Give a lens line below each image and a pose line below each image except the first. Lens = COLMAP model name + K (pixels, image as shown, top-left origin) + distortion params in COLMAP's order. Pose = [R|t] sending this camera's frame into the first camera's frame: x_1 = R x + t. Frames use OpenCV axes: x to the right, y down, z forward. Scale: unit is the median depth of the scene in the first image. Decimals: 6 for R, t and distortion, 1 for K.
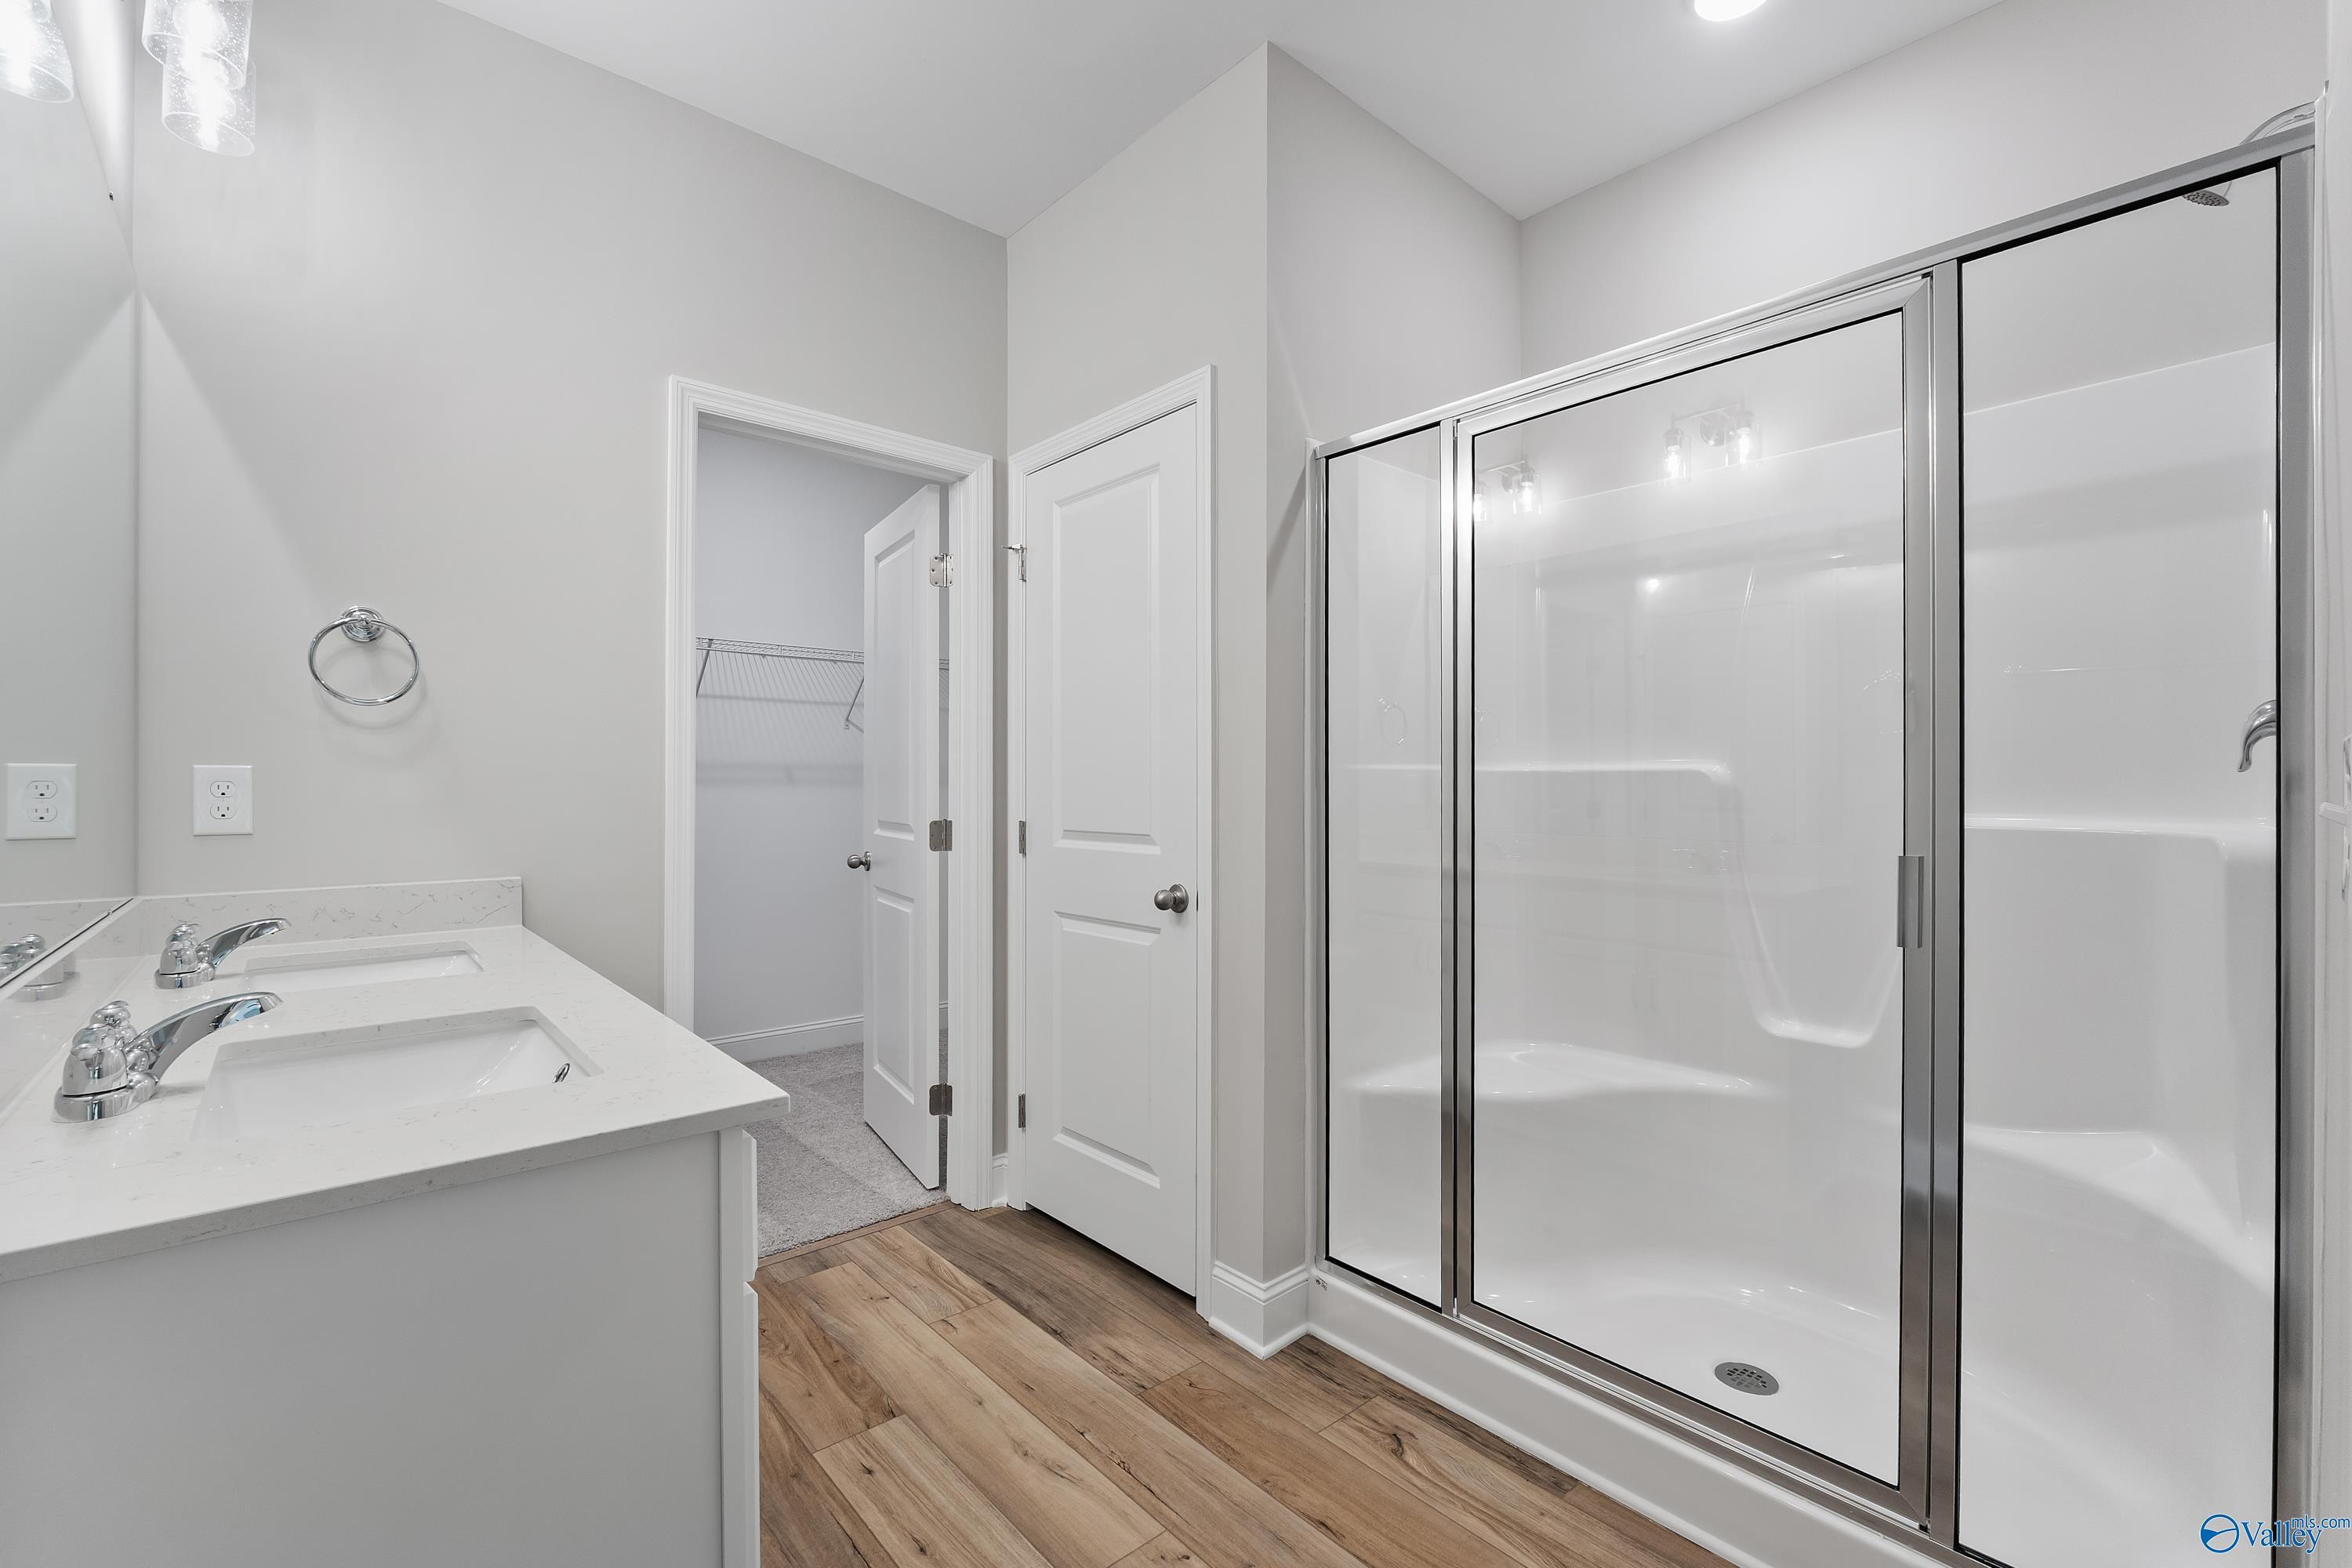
lens RADIAL K [[983.4, 0, 1176.0], [0, 983.4, 784.0], [0, 0, 1]] dist [-0.001978, -0.000265]
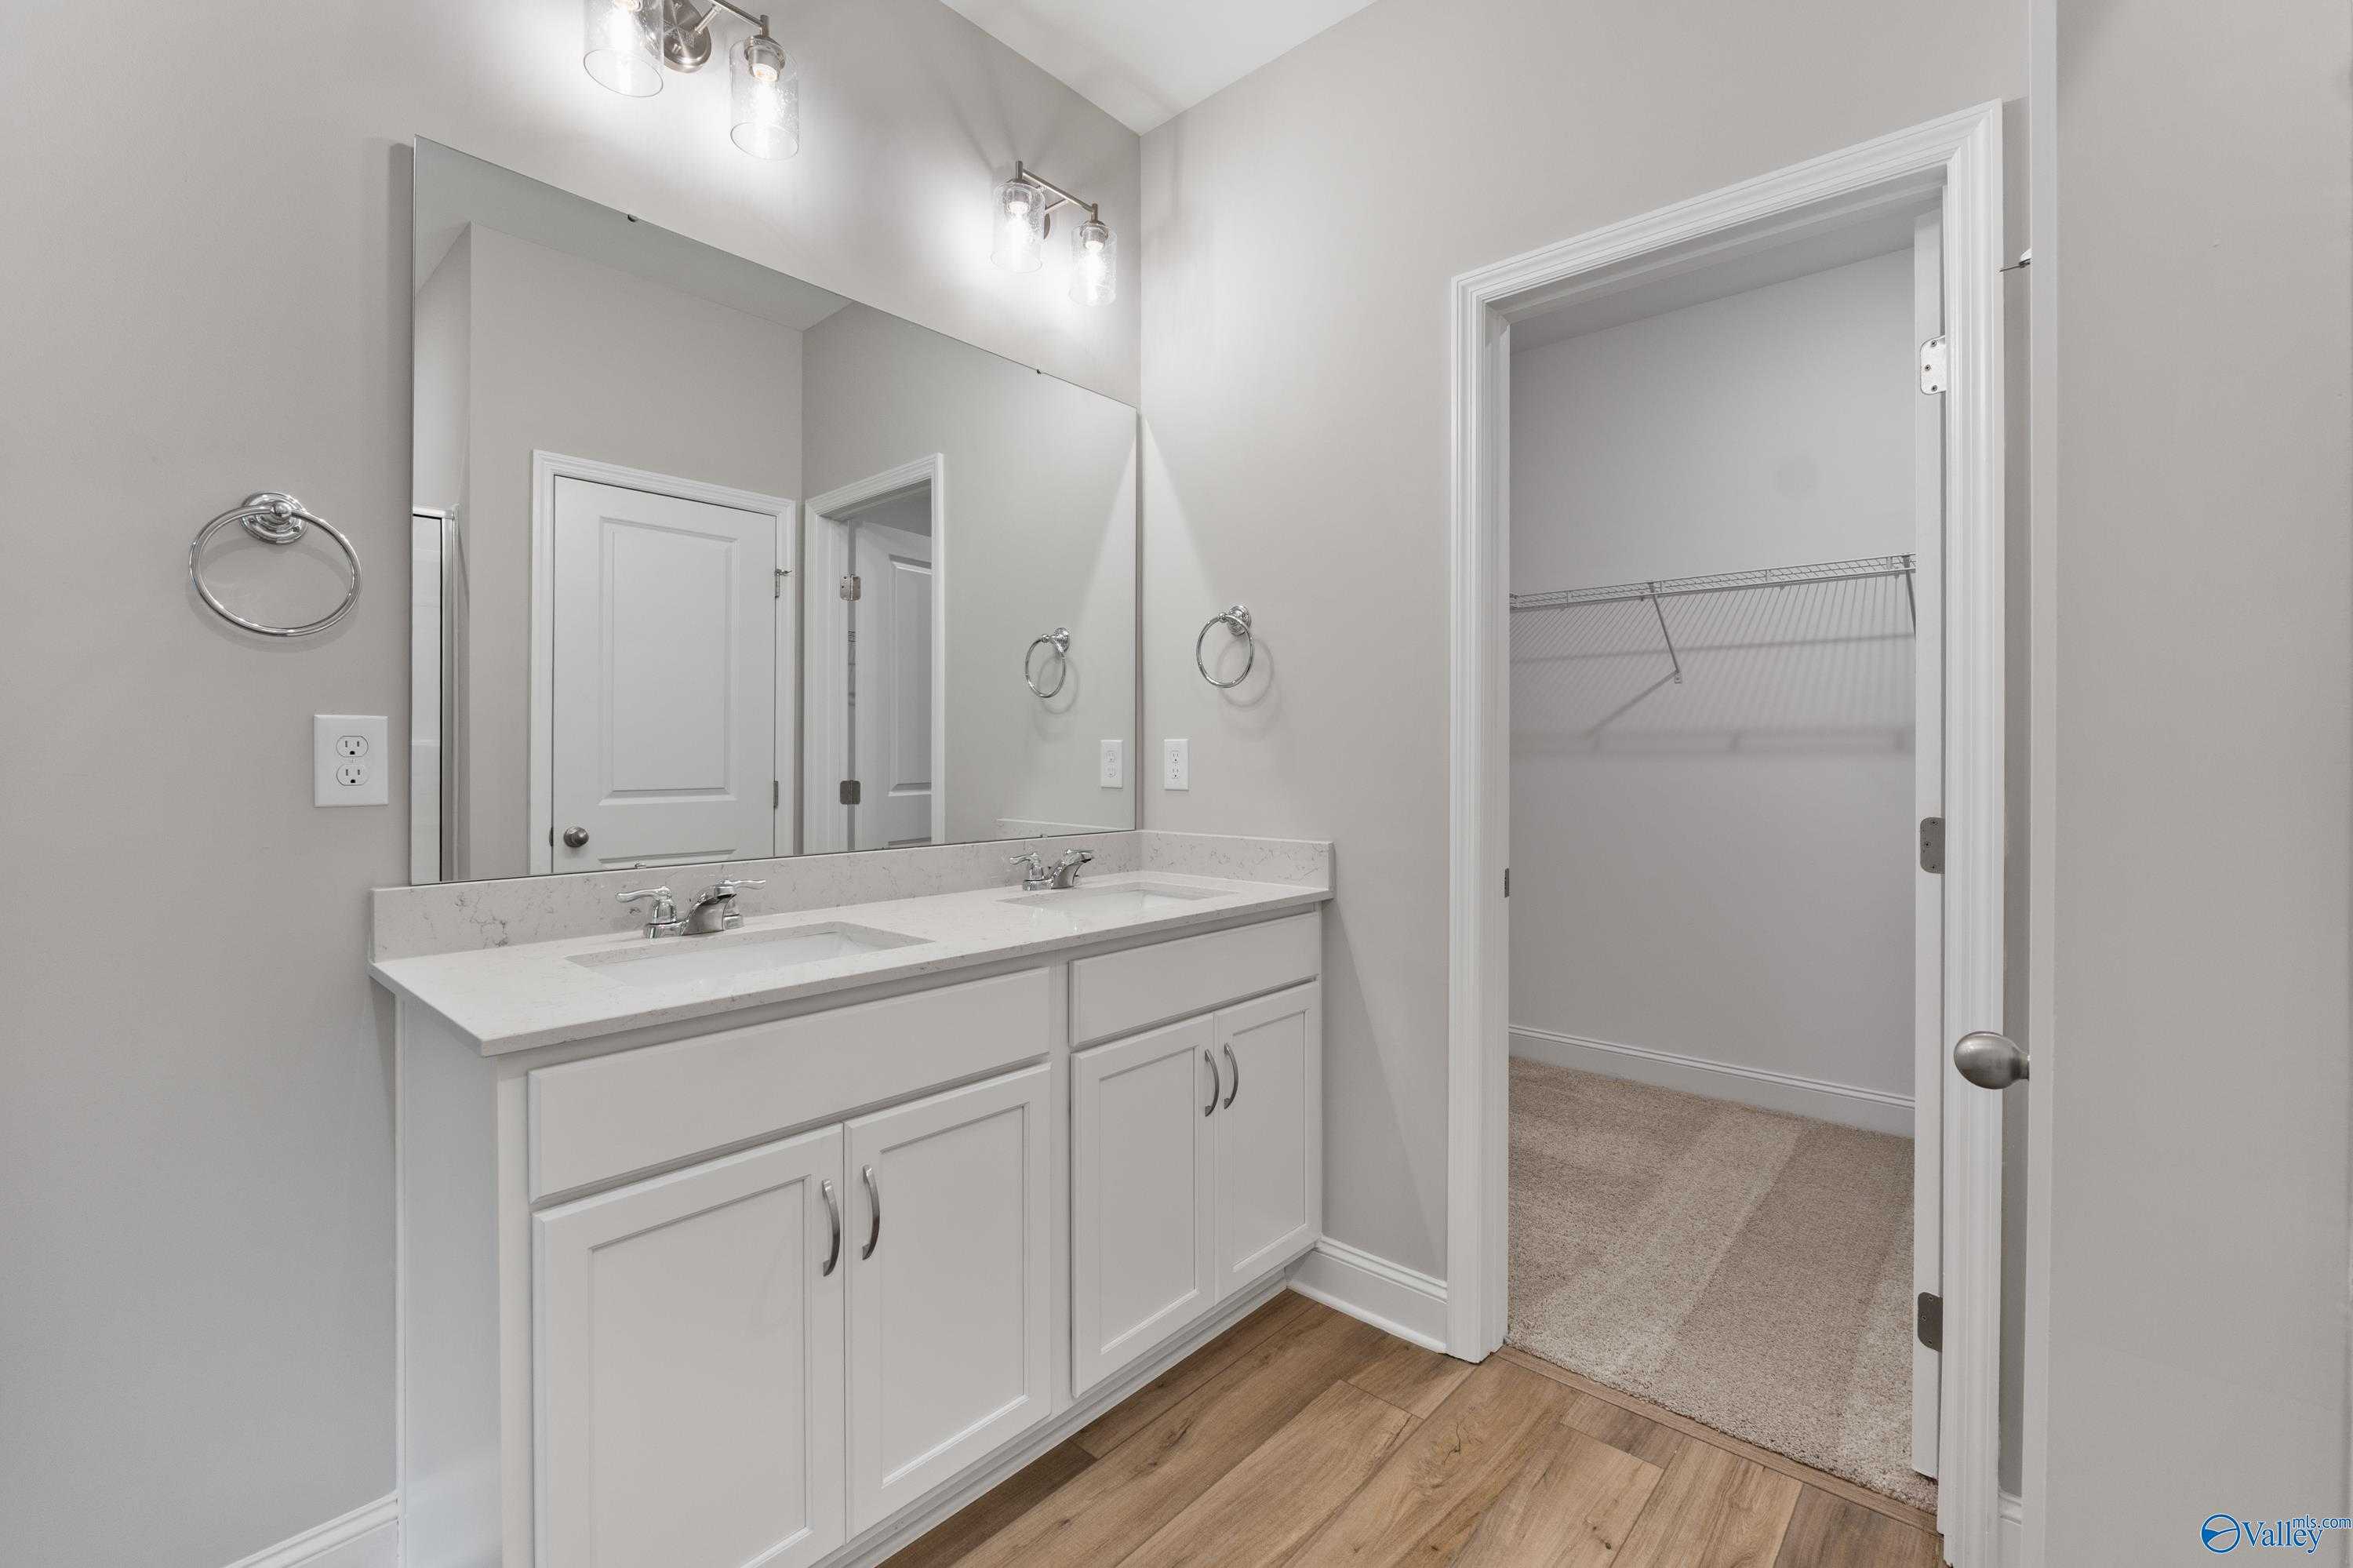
lens RADIAL K [[983.8, 0, 1176.5], [0, 983.8, 784.0], [0, 0, 1]] dist [-0.001978, -0.000265]
pose [[0.149824, 0.023438, -0.988435, 0.291933], [-0.003714, 0.999725, 0.023143, 0.009090], [0.988706, 0.000203, 0.149870, 0.629333]]
